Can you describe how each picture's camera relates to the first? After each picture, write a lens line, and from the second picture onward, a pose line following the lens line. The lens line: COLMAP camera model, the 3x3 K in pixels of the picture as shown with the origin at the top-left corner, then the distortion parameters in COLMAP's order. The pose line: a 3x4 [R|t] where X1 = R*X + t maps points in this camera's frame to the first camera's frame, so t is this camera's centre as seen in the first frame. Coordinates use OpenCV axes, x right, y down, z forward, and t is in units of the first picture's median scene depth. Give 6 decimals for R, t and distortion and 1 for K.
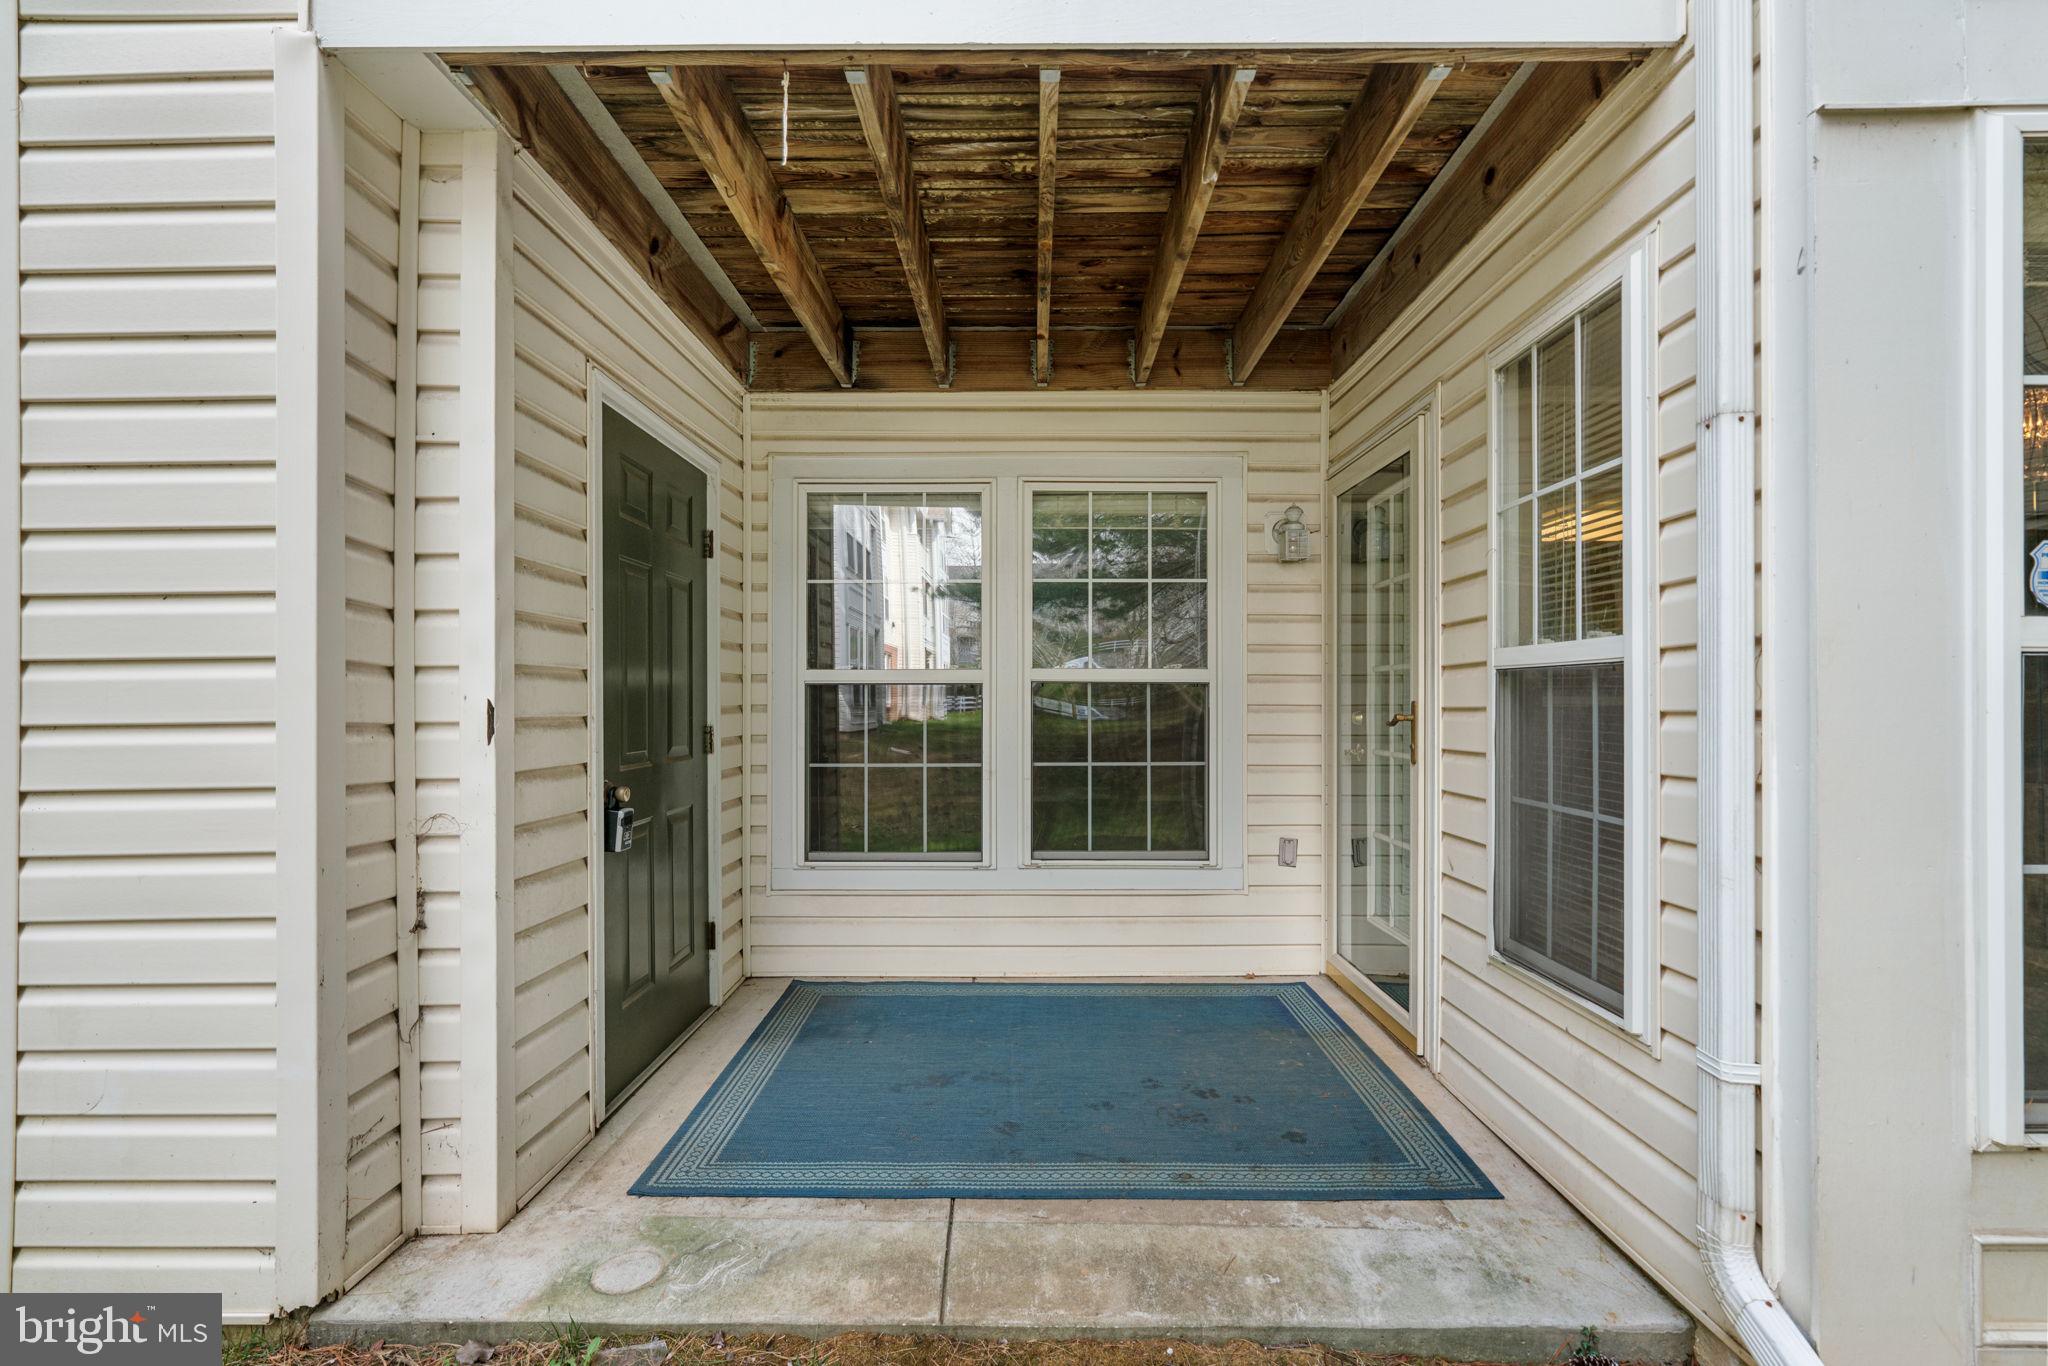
lens RADIAL K [[925.7, 0, 1022.8], [0, 925.7, 697.3], [0, 0, 1]] dist [-0.015368, 0.007273]
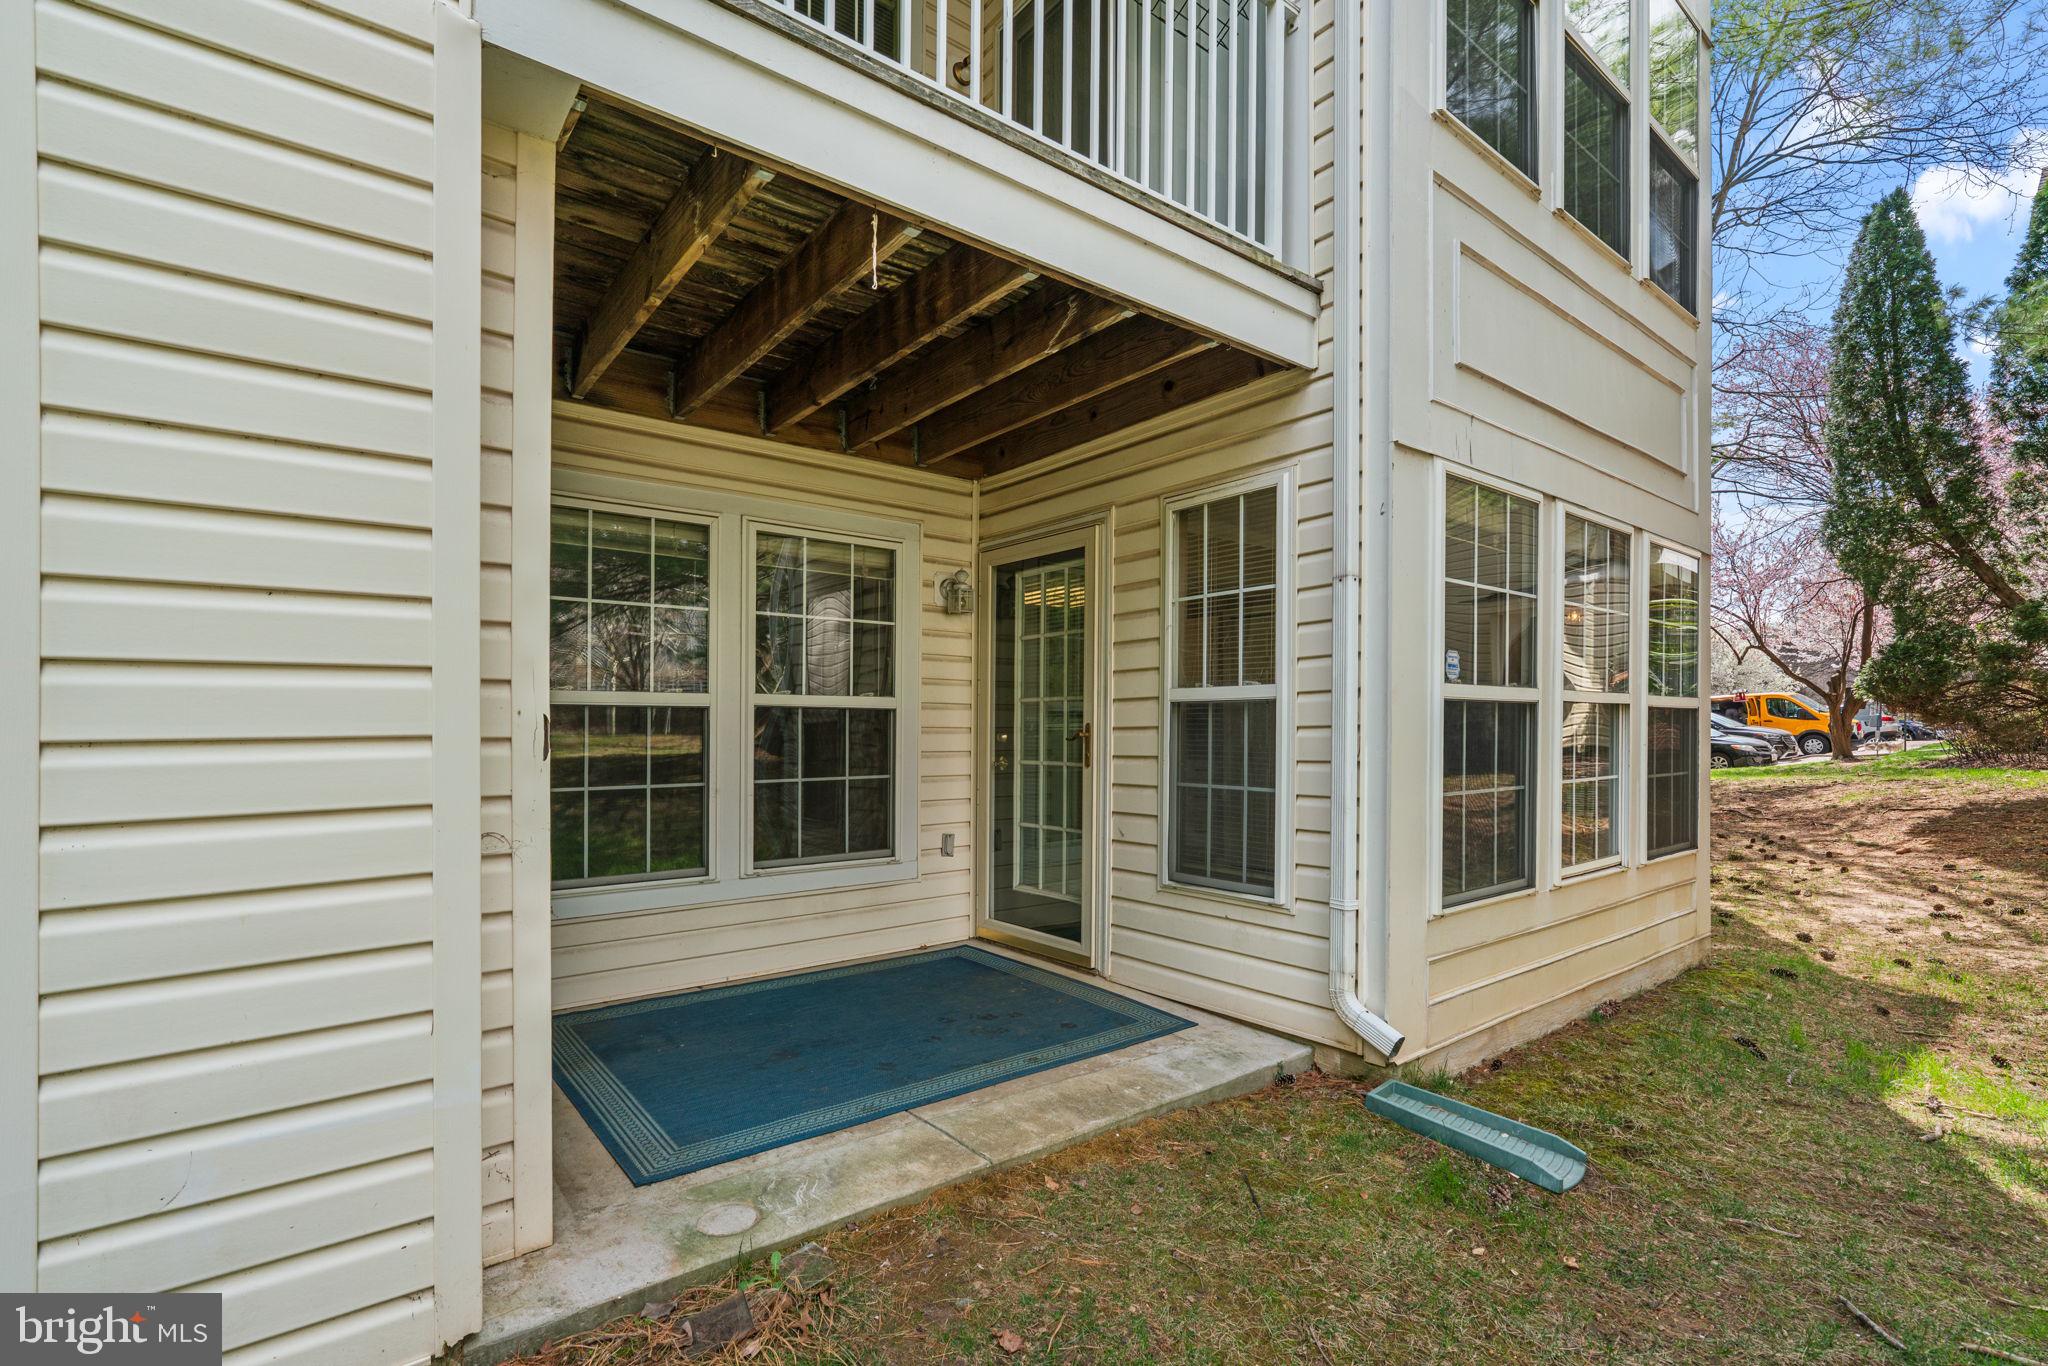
lens RADIAL K [[938.5, 0, 1030.9], [0, 938.5, 739.6], [0, 0, 1]] dist [-0.015984, 0.007654]
pose [[0.780220, -0.007476, 0.625460, -0.675829], [-0.000623, 0.999919, 0.012729, 0.013735], [-0.625504, -0.010321, 0.780152, -0.099927]]
